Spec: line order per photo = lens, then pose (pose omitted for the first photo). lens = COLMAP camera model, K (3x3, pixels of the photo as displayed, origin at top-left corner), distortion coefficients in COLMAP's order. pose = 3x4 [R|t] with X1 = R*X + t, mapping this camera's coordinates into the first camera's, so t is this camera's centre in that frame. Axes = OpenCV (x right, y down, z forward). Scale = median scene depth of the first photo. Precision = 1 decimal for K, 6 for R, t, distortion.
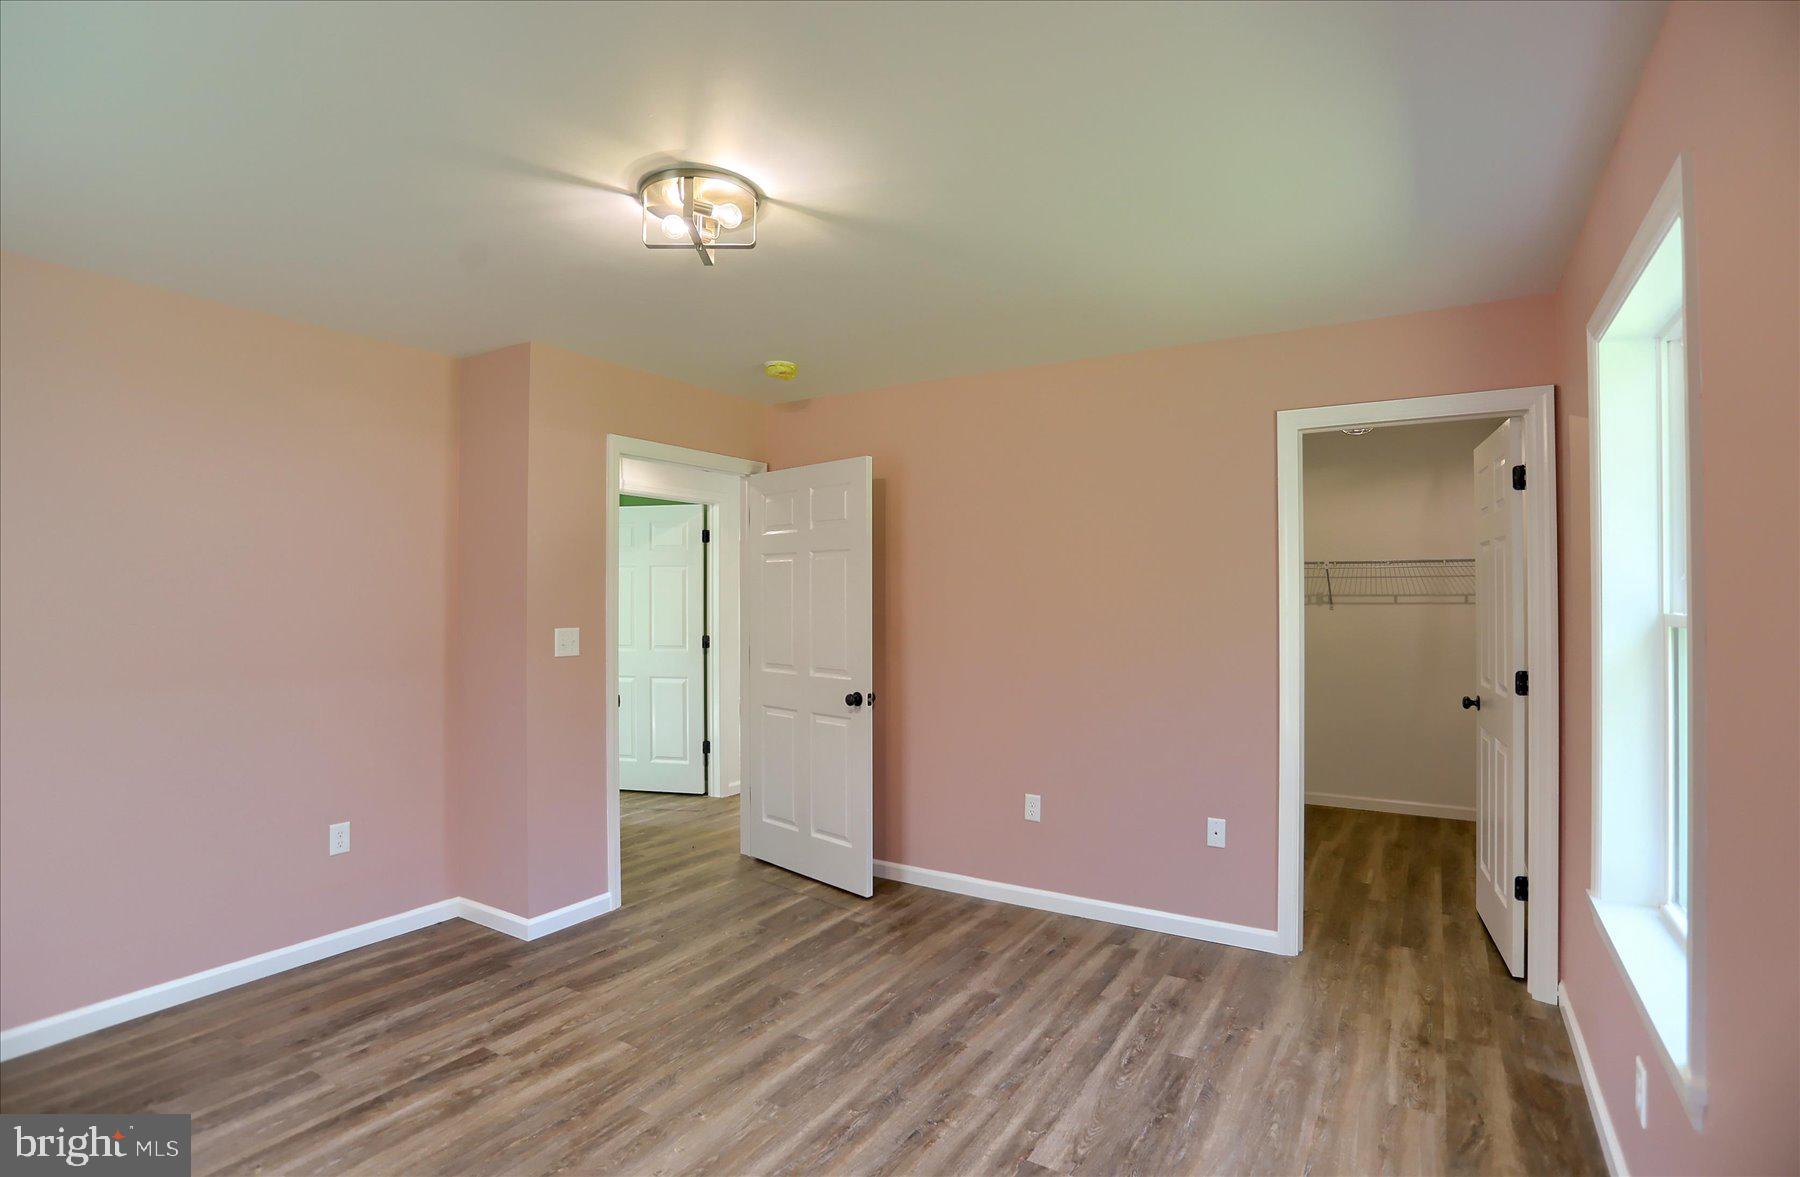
lens RADIAL K [[787.5, 0, 899.6], [0, 787.5, 600.7], [0, 0, 1]] dist [0.000753, 0.000652]
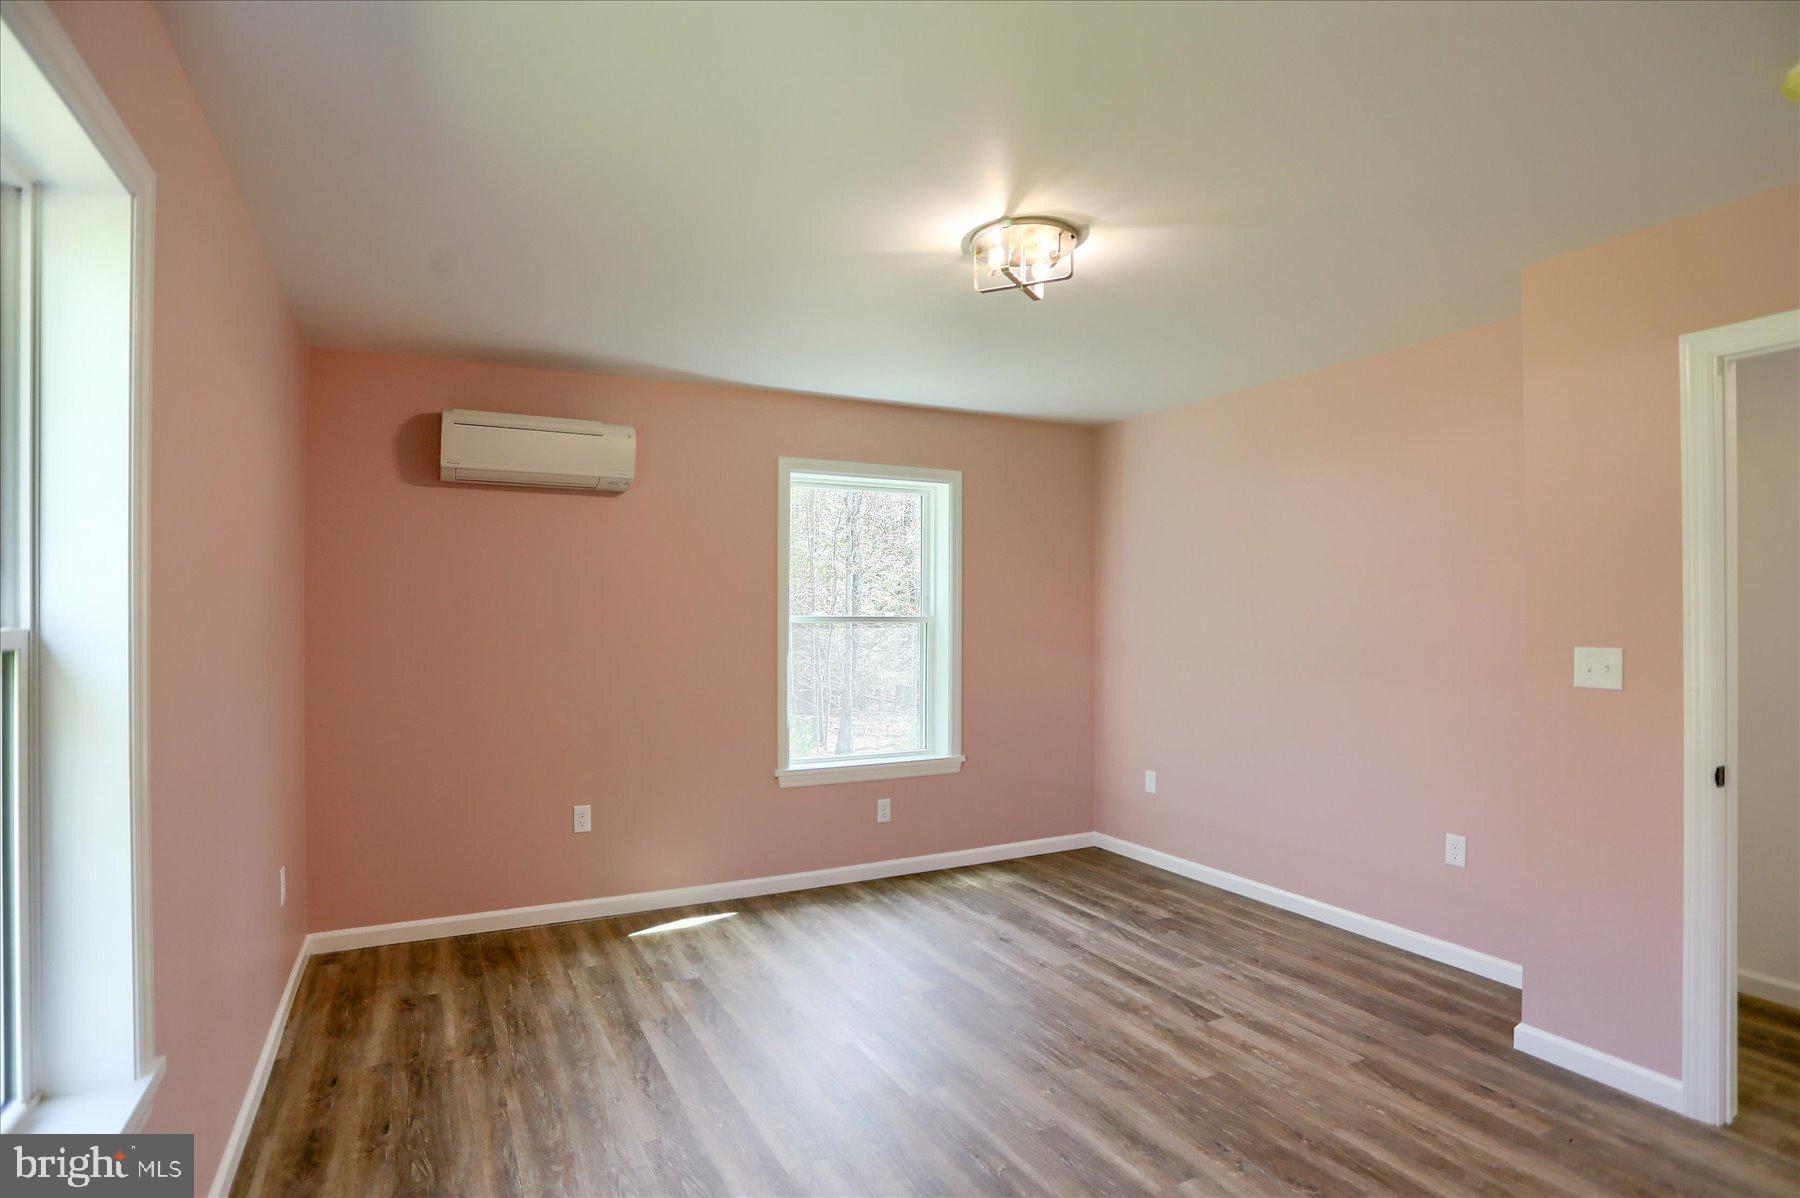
lens RADIAL K [[874.2, 0, 887.5], [0, 874.2, 598.1], [0, 0, 1]] dist [-0.059063, 0.019674]
pose [[-0.458587, -0.018200, -0.888463, 0.736499], [0.003163, 0.999750, -0.022113, 0.008202], [0.888644, -0.012951, -0.458415, 1.106750]]
